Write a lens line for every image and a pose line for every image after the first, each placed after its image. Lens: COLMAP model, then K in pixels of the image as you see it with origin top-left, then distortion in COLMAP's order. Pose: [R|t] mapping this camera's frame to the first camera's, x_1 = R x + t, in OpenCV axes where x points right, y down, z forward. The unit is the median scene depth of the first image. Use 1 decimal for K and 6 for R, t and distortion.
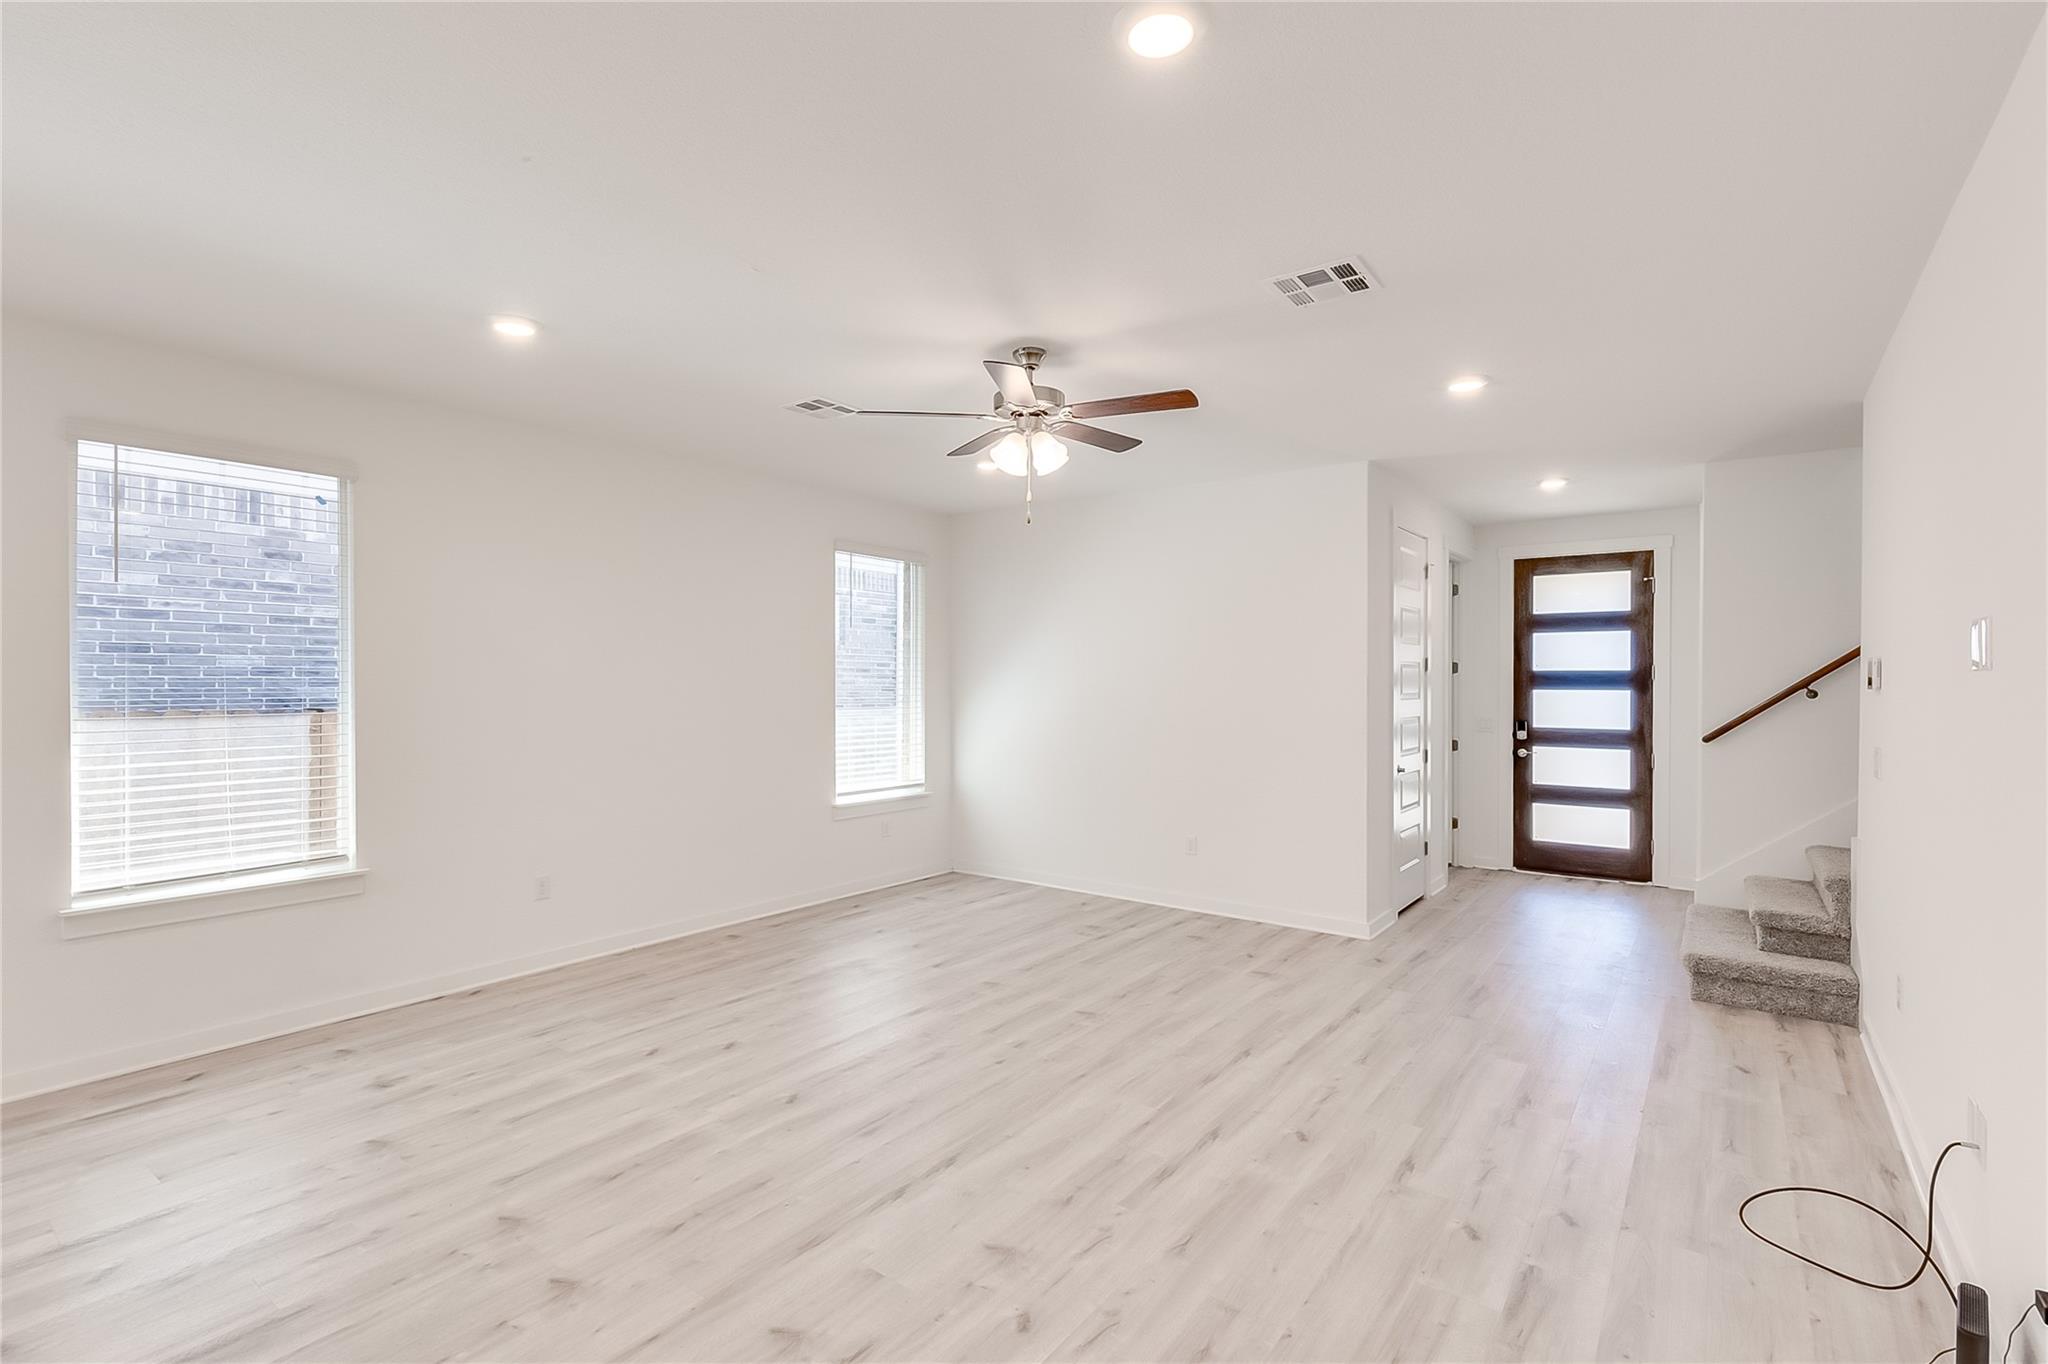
lens RADIAL K [[943.7, 0, 1016.8], [0, 943.7, 690.2], [0, 0, 1]] dist [0.004960, -0.001394]
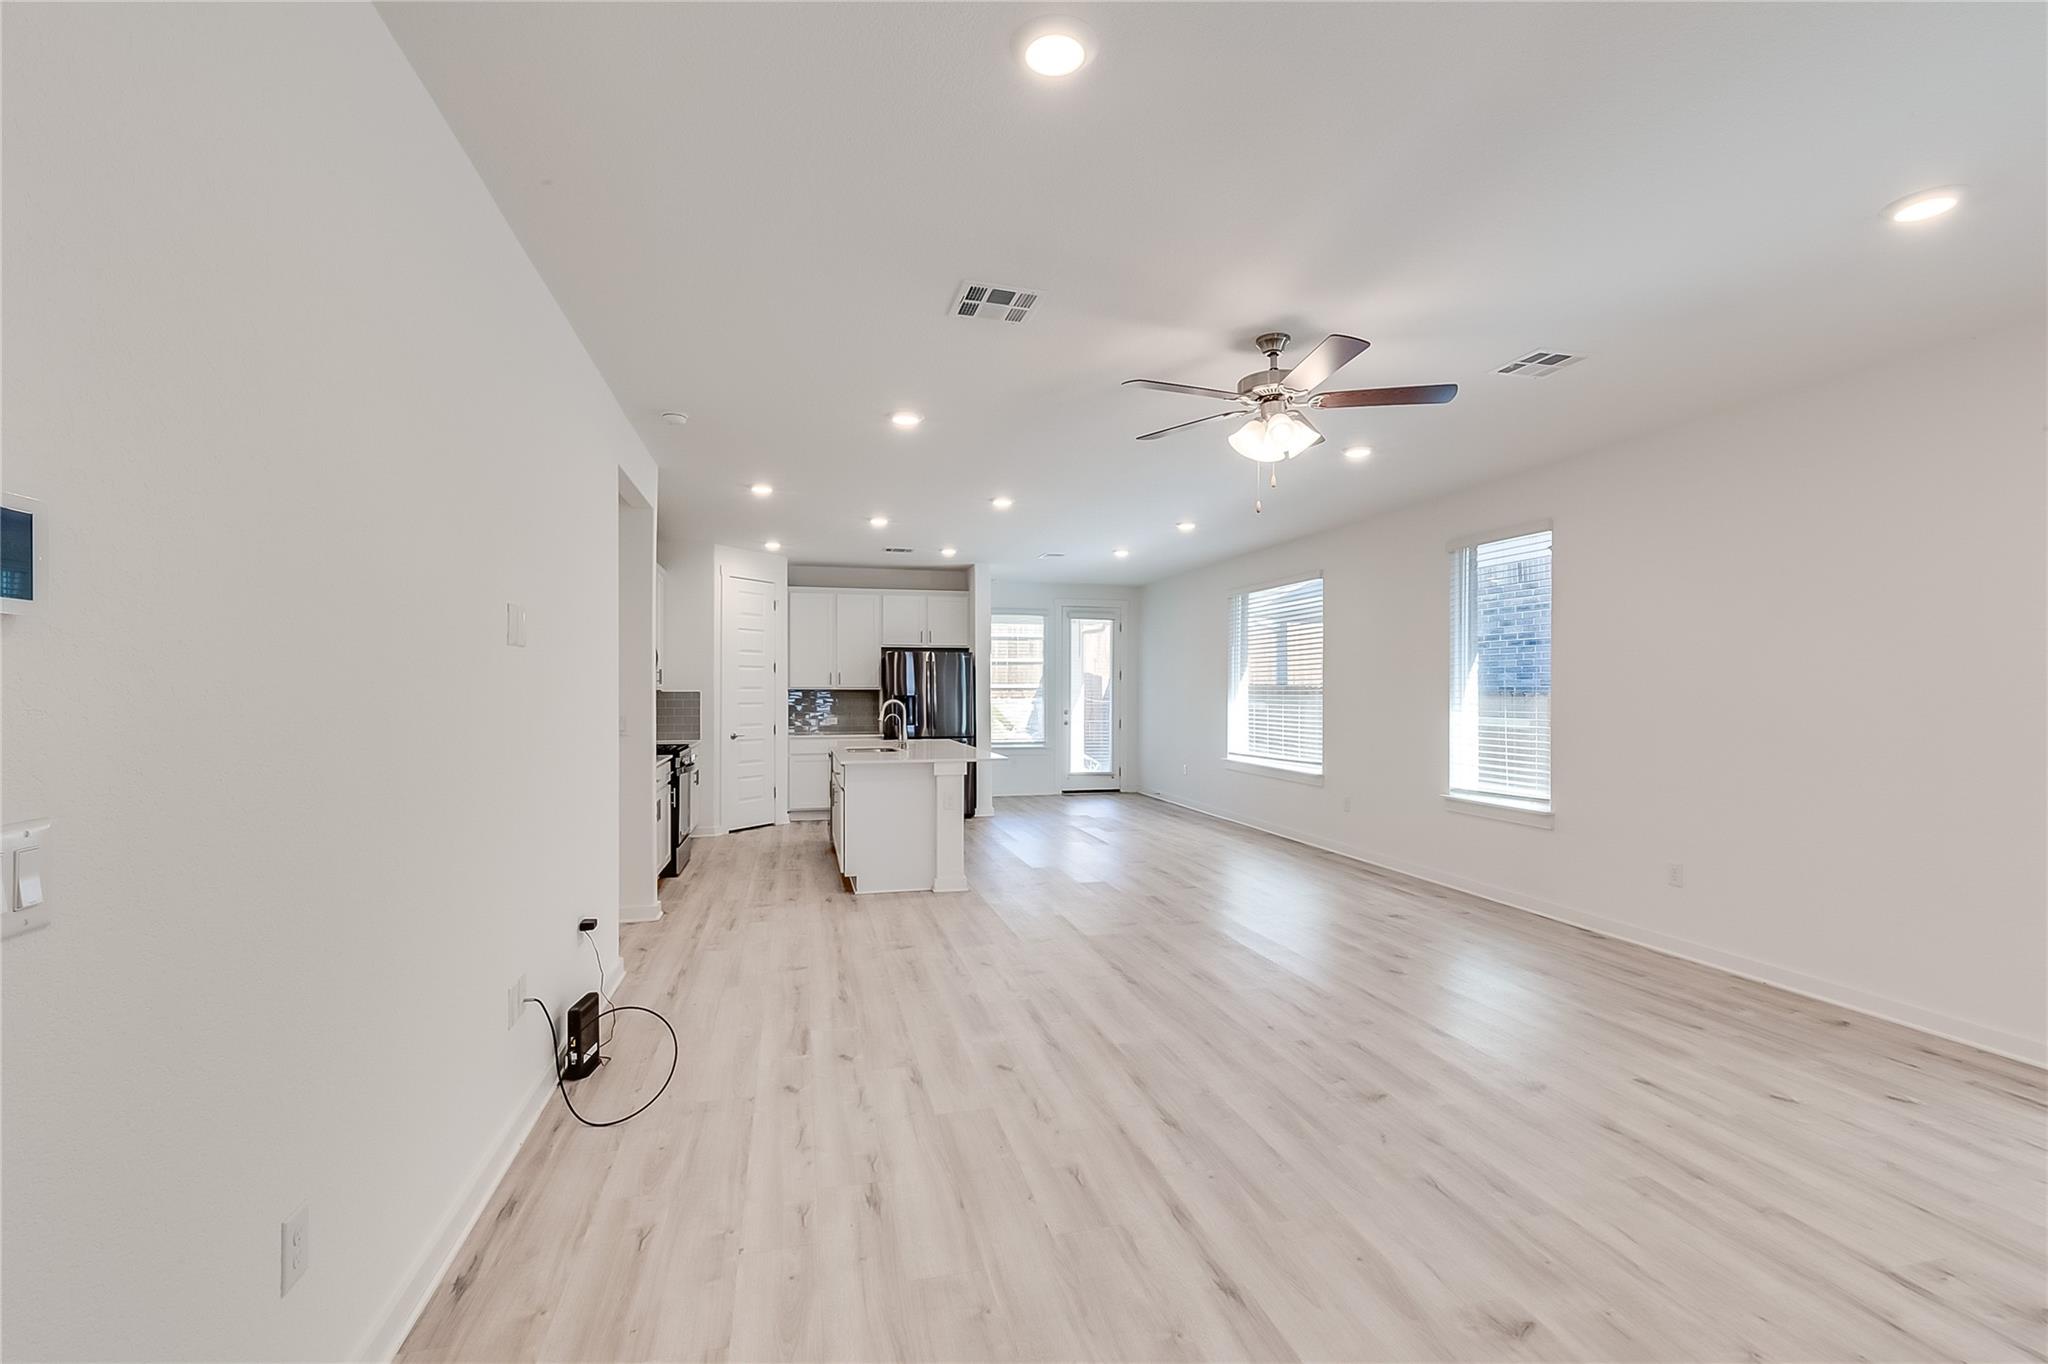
lens RADIAL K [[918.9, 0, 1011.8], [0, 918.9, 691.5], [0, 0, 1]] dist [0.008271, -0.001334]
pose [[-0.640211, -0.002052, -0.768196, 0.779384], [-0.009309, 0.999944, 0.005086, 0.014123], [0.768143, 0.010407, -0.640194, 1.168378]]
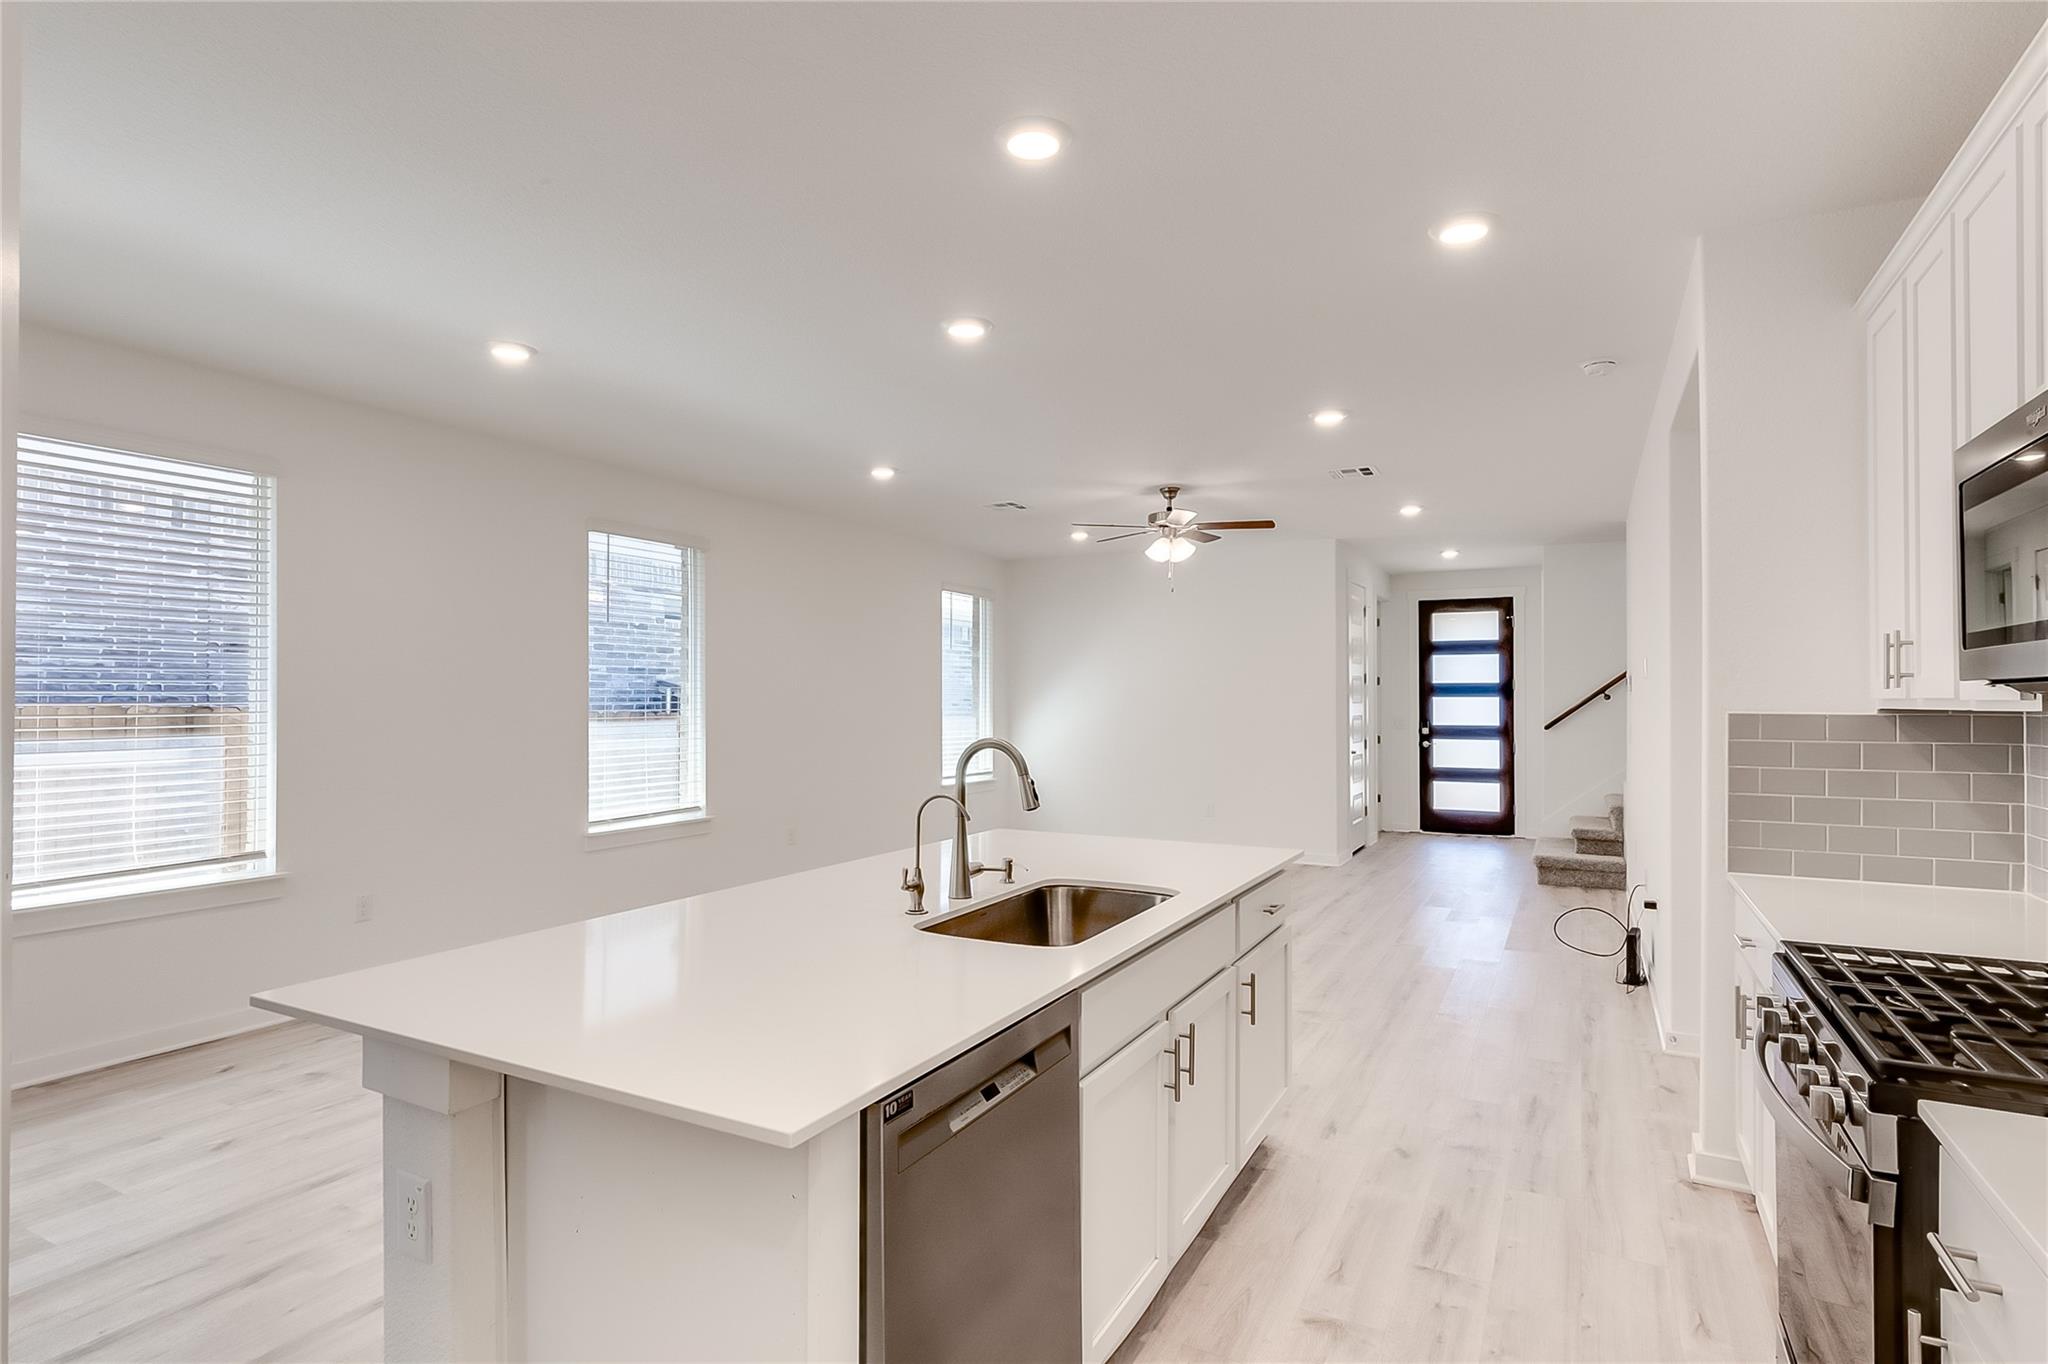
lens RADIAL K [[1040.8, 0, 1034.0], [0, 1040.8, 692.8], [0, 0, 1]] dist [0.001242, 0.002159]
pose [[0.986872, -0.000318, 0.161504, -0.427473], [0.002744, 0.999887, -0.014803, 0.022774], [-0.161481, 0.015052, 0.986761, -0.626617]]
